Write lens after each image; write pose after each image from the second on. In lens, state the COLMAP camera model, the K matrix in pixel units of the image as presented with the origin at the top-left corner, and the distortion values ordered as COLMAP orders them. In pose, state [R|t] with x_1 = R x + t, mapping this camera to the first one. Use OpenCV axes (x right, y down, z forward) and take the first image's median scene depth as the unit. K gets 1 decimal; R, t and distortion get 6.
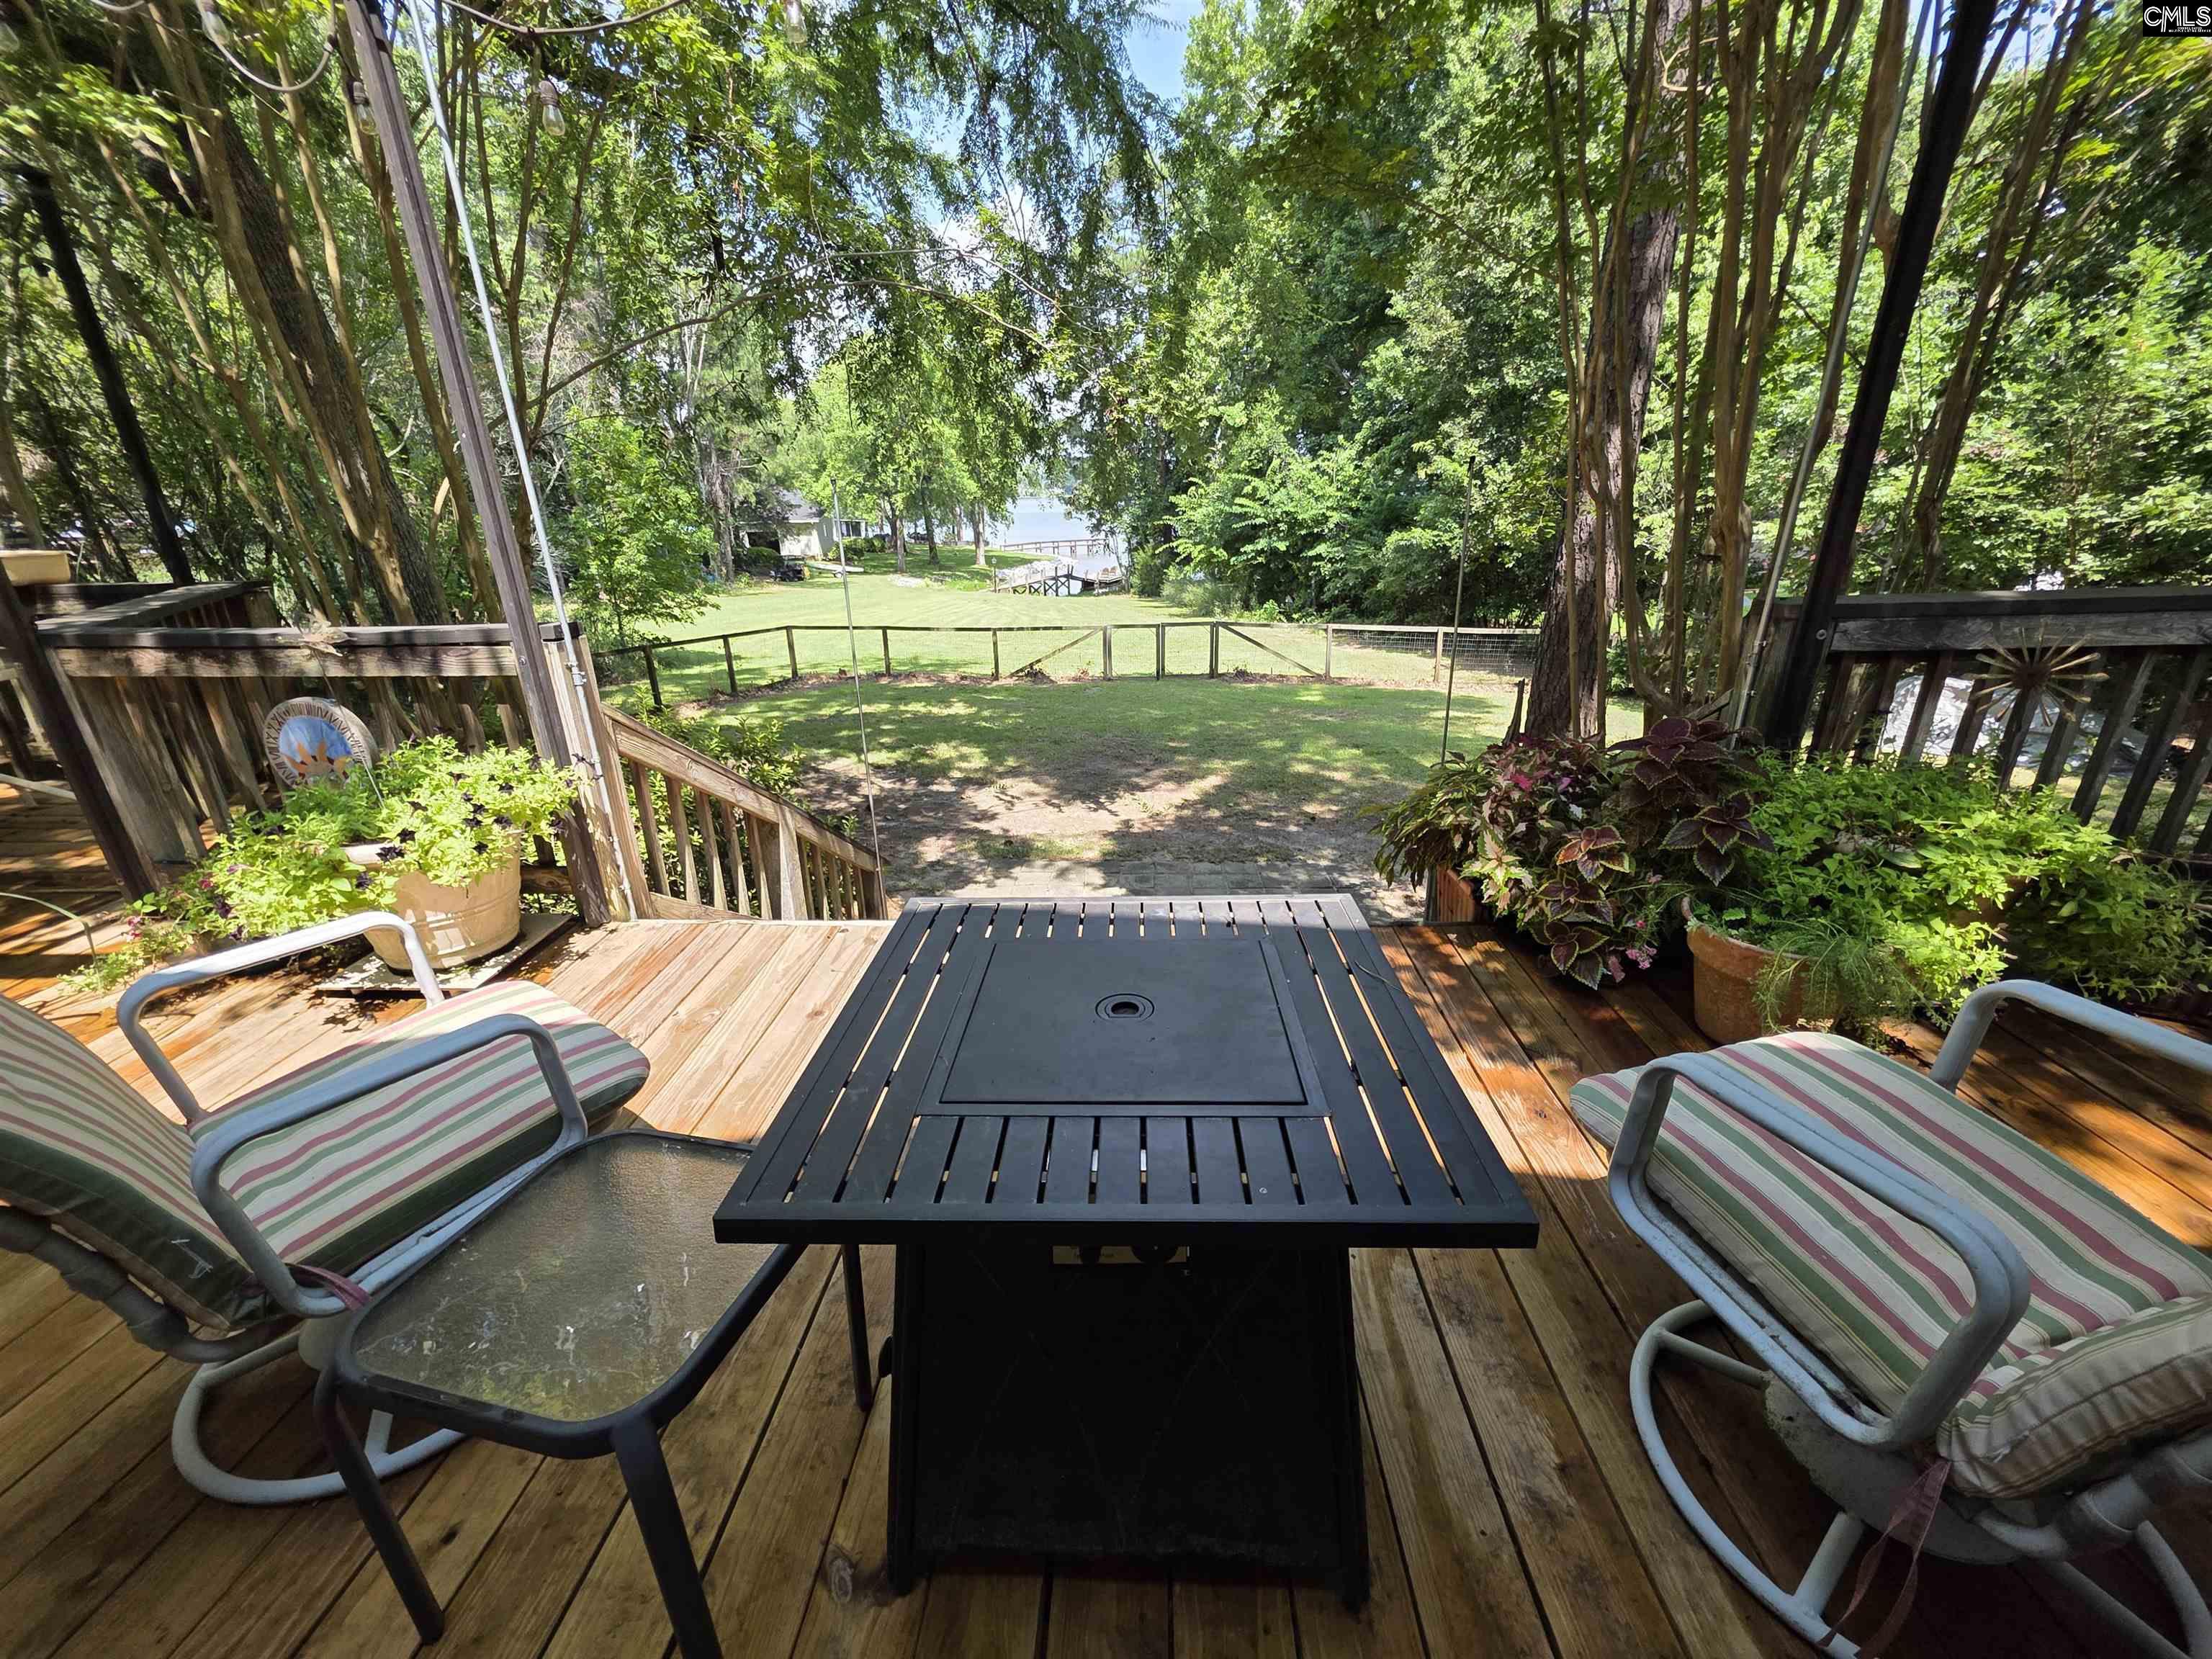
lens RADIAL K [[884.4, 0, 1100.8], [0, 884.4, 829.3], [0, 0, 1]] dist [0.002431, -0.000092]
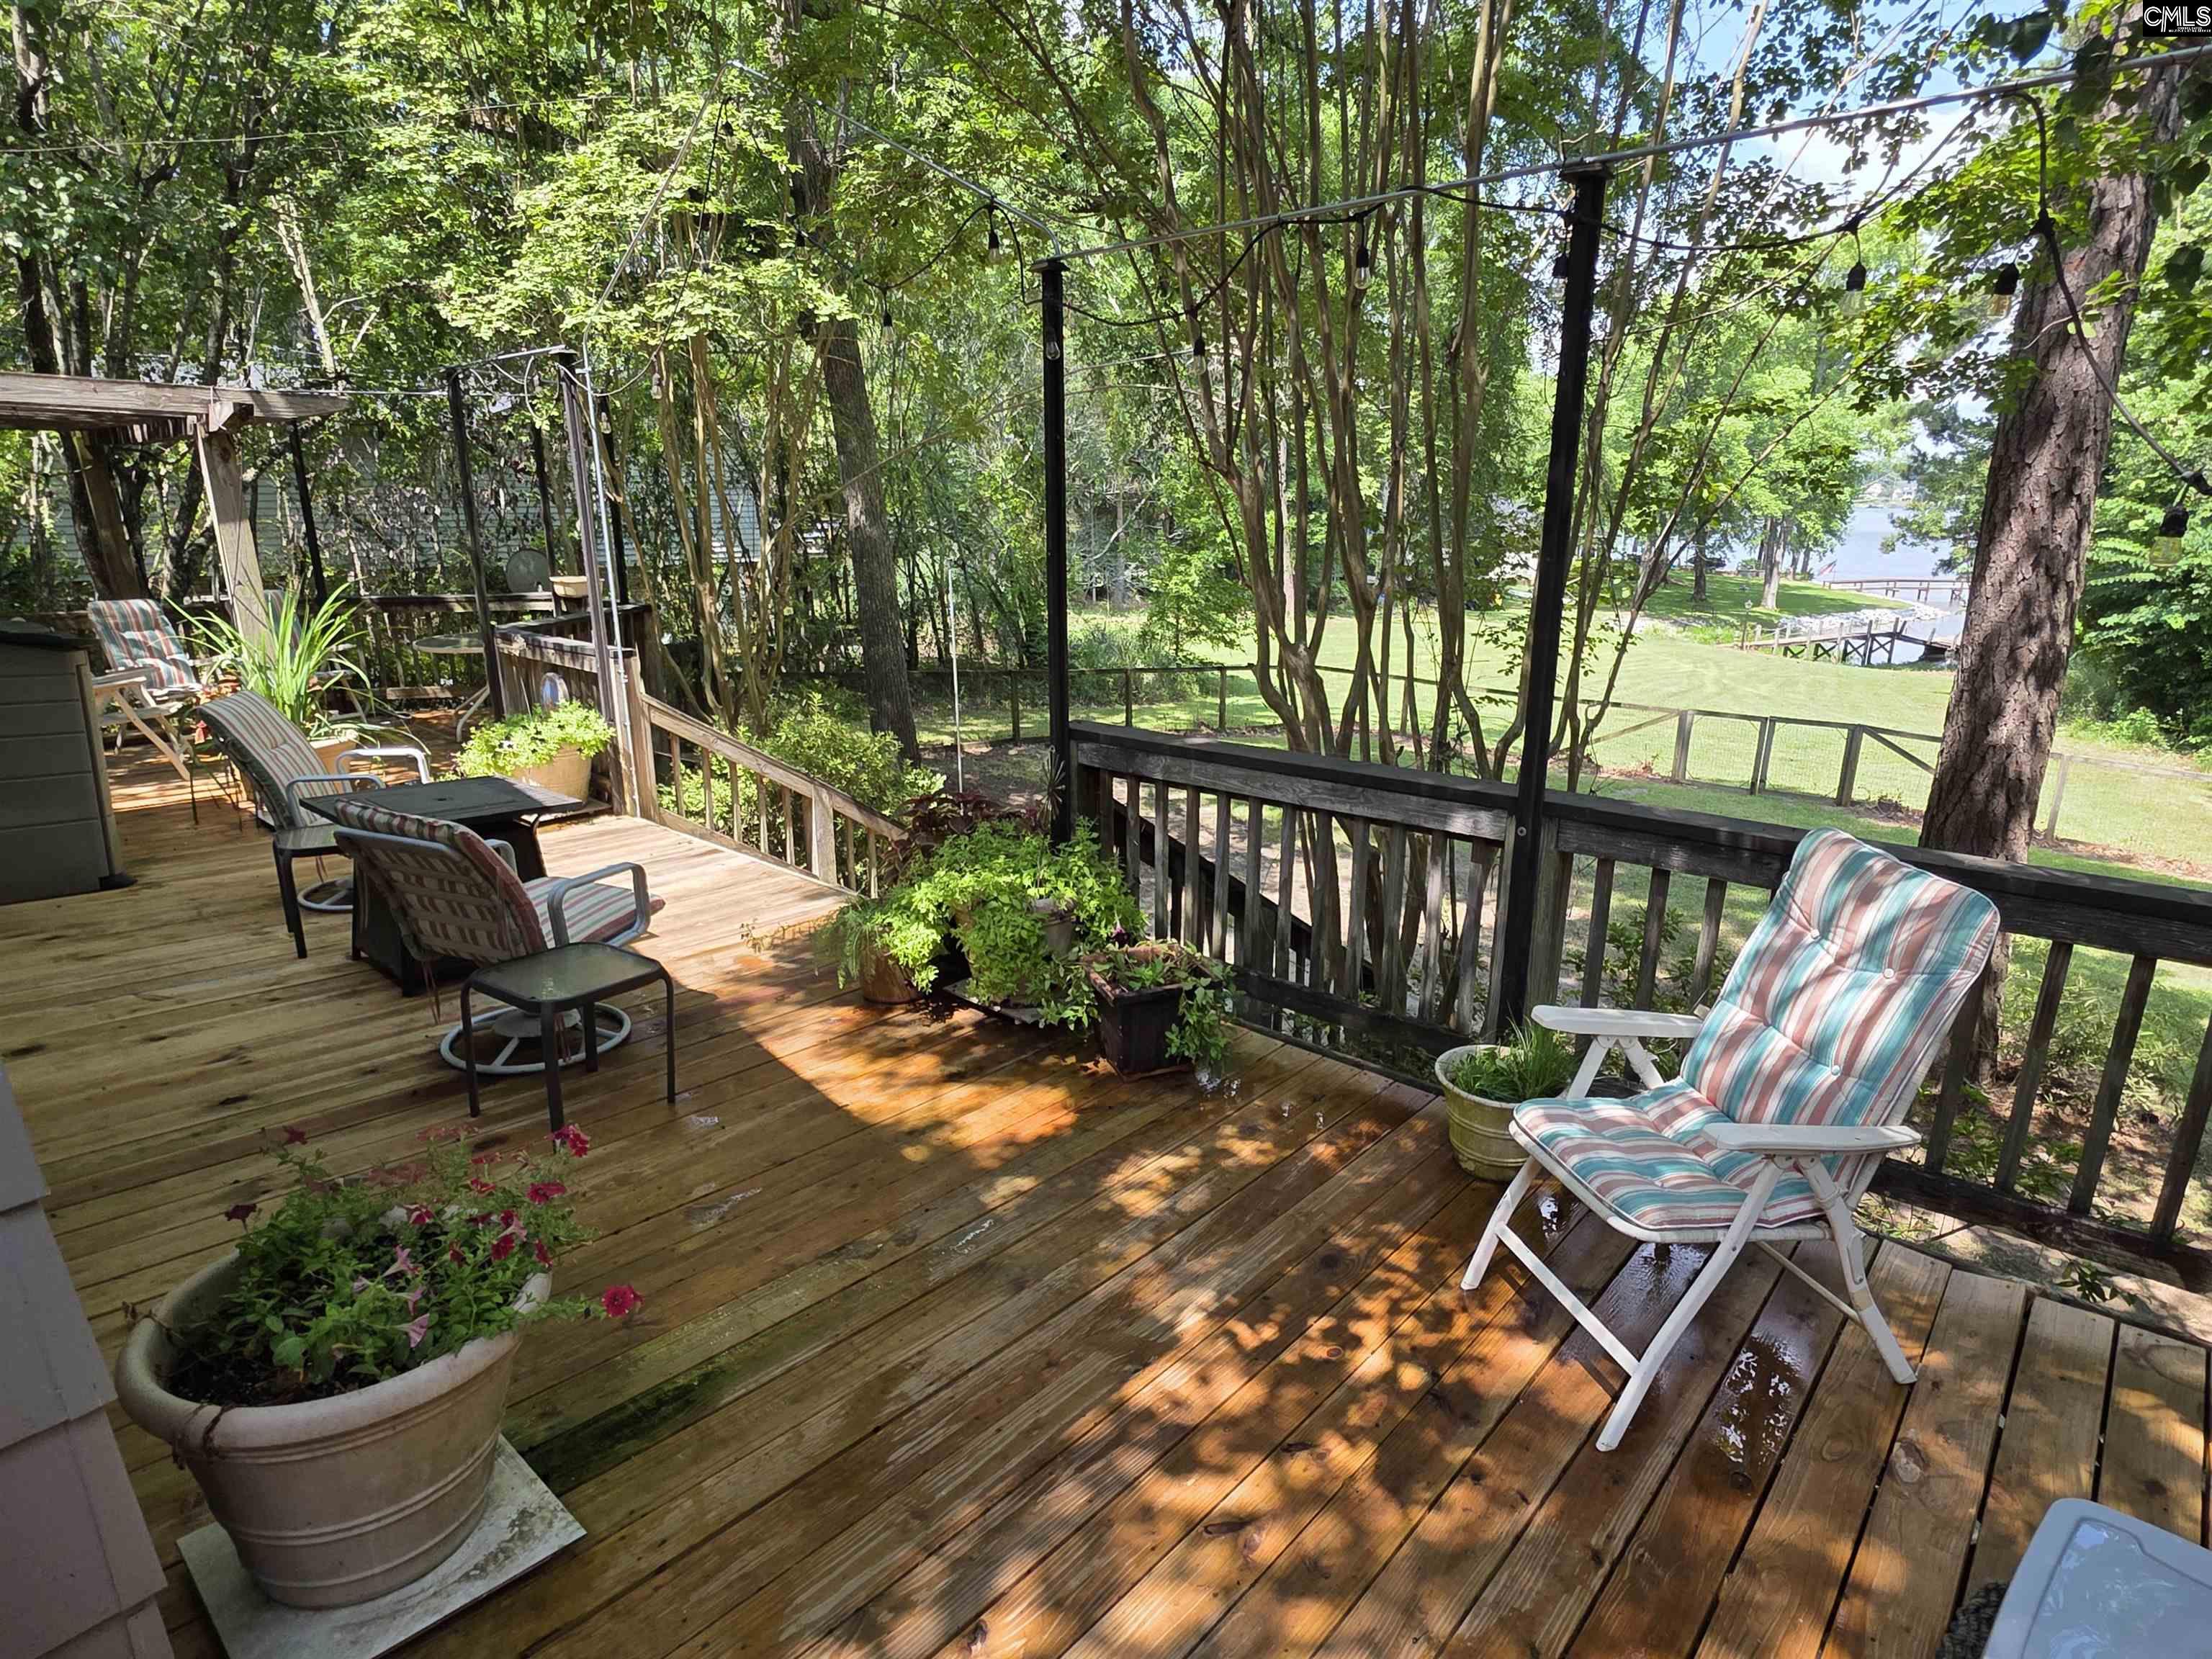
lens RADIAL K [[1206.3, 0, 1114.0], [0, 1206.3, 832.3], [0, 0, 1]] dist [-0.006371, 0.007221]
pose [[0.773849, 0.190983, -0.603890, 0.514115], [-0.242094, 0.970247, -0.003384, -0.027076], [0.585276, 0.148817, 0.797060, -0.110210]]
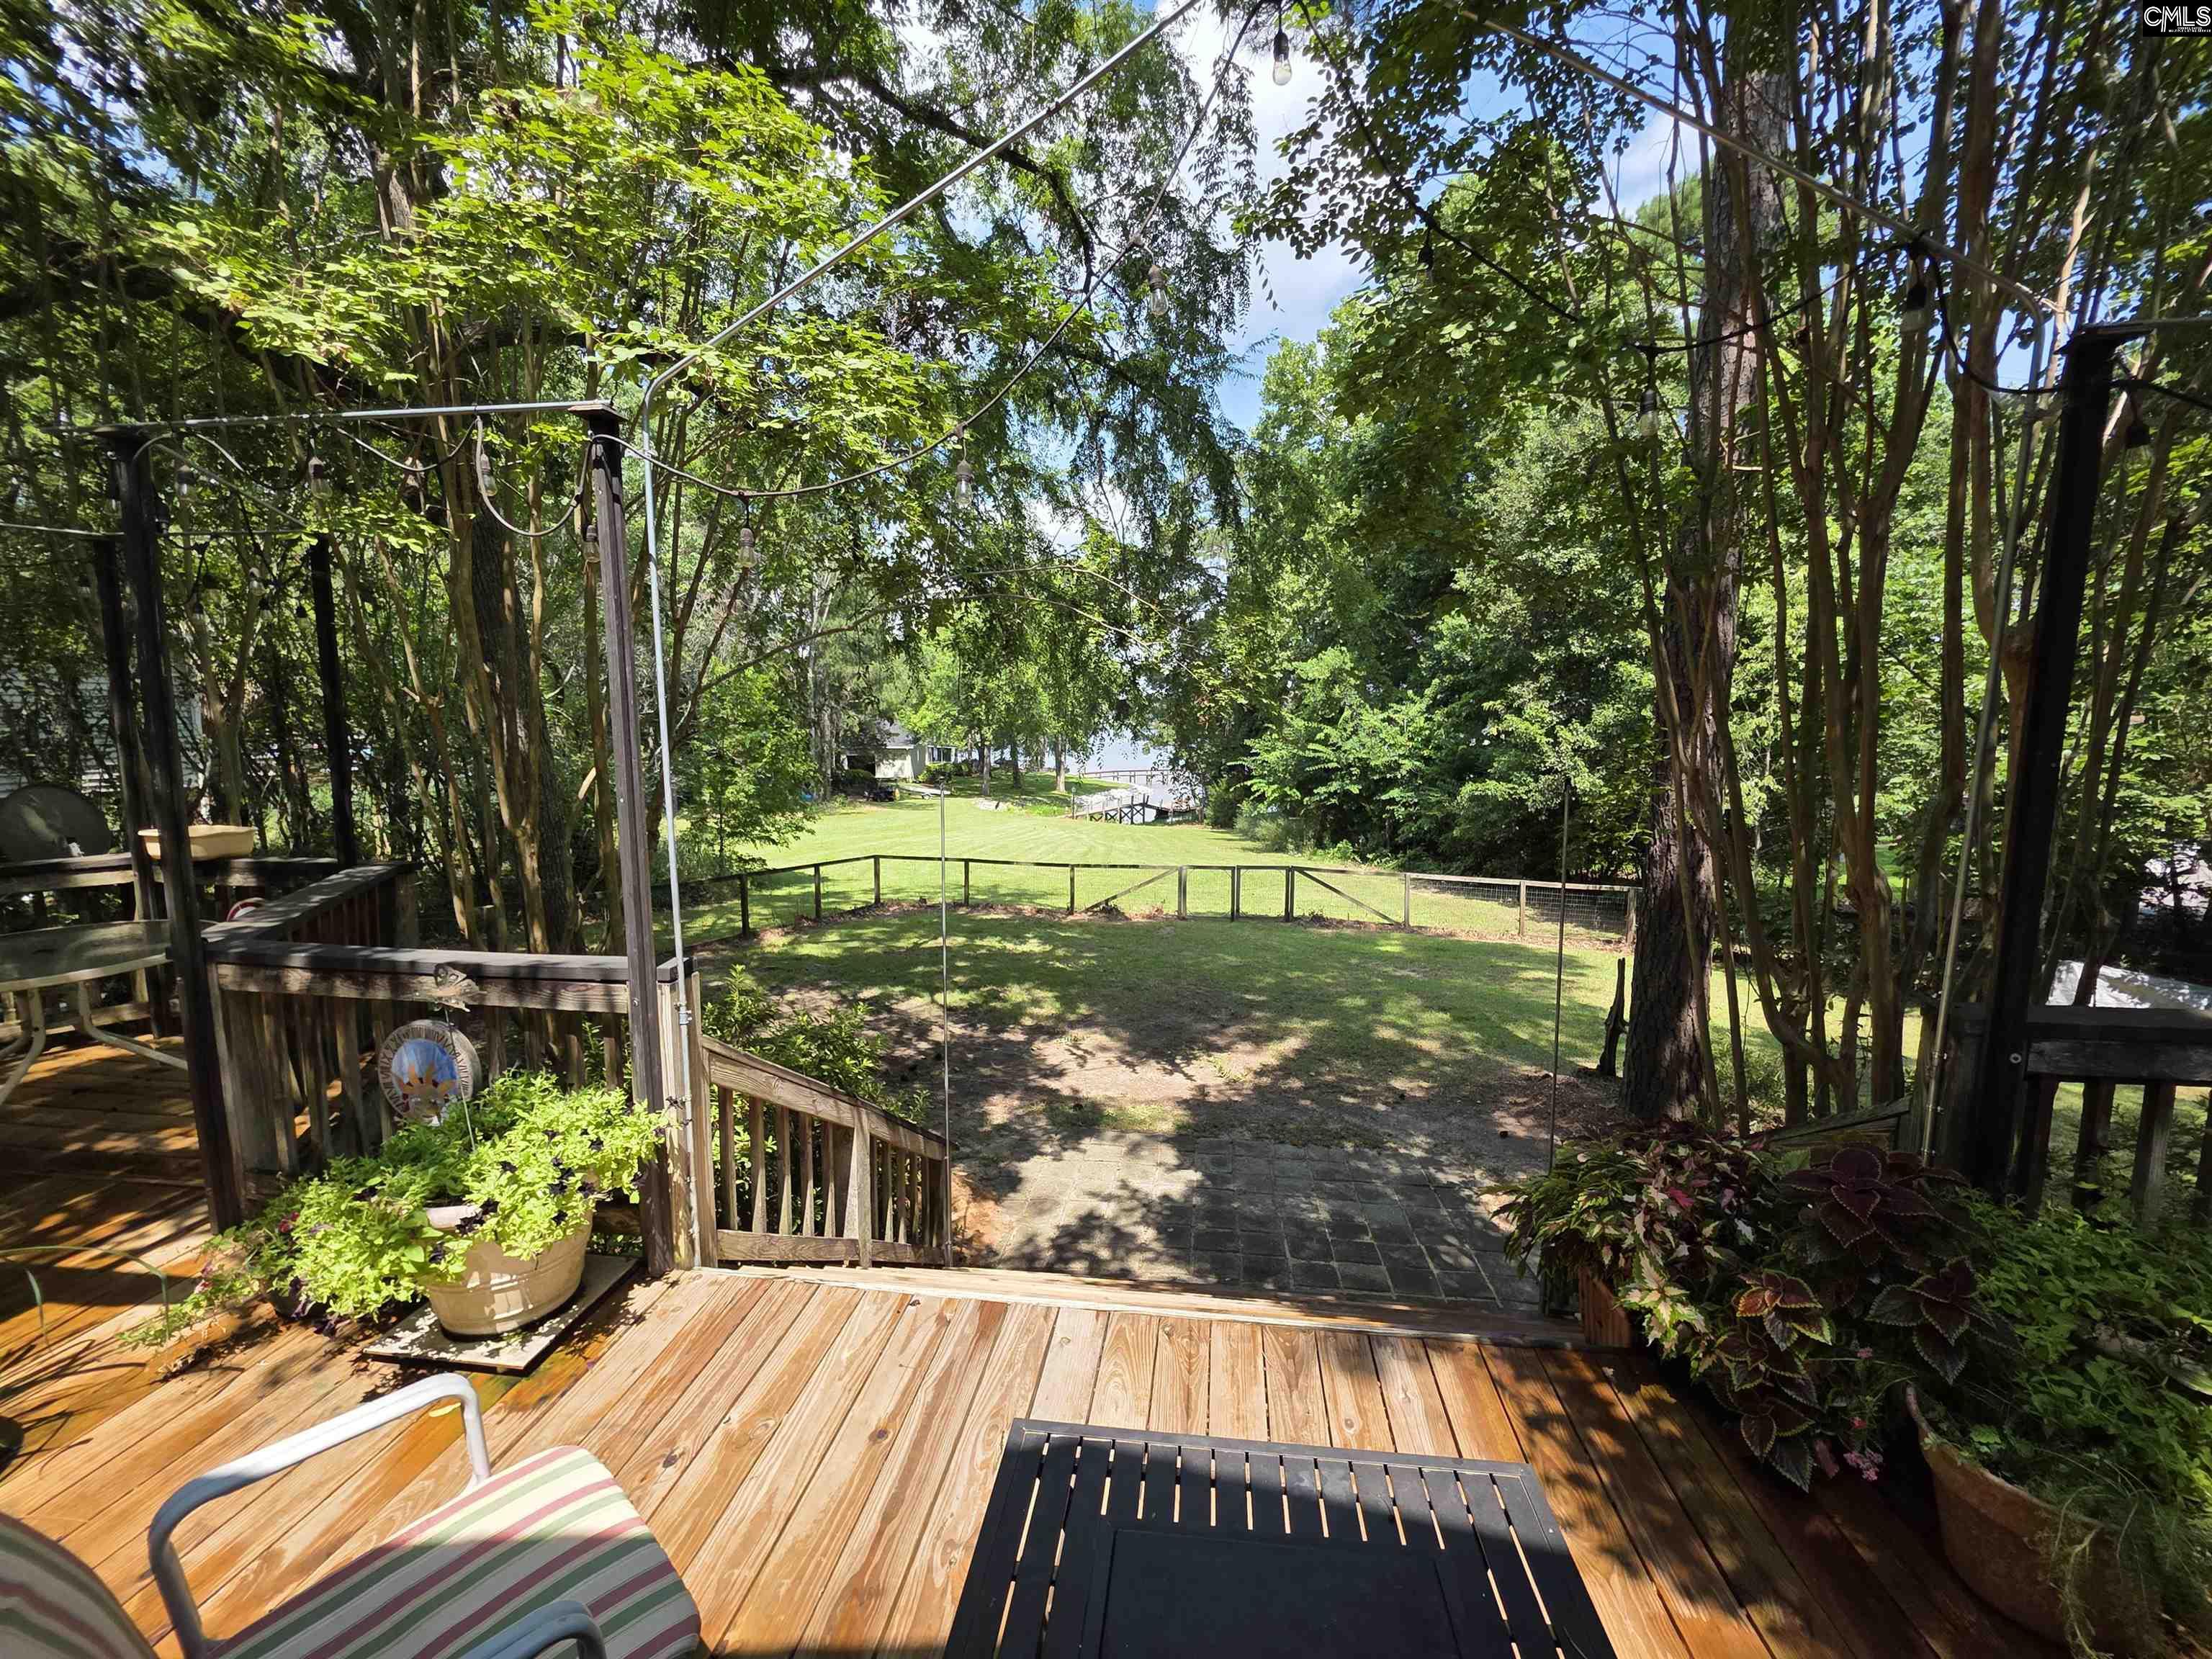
lens RADIAL K [[884.4, 0, 1102.0], [0, 884.4, 829.7], [0, 0, 1]] dist [0.002431, -0.000092]
pose [[0.996276, 0.034039, -0.079218, -0.012115], [-0.052149, 0.969561, -0.239230, -0.044651], [0.068664, 0.242470, 0.967726, 0.001566]]
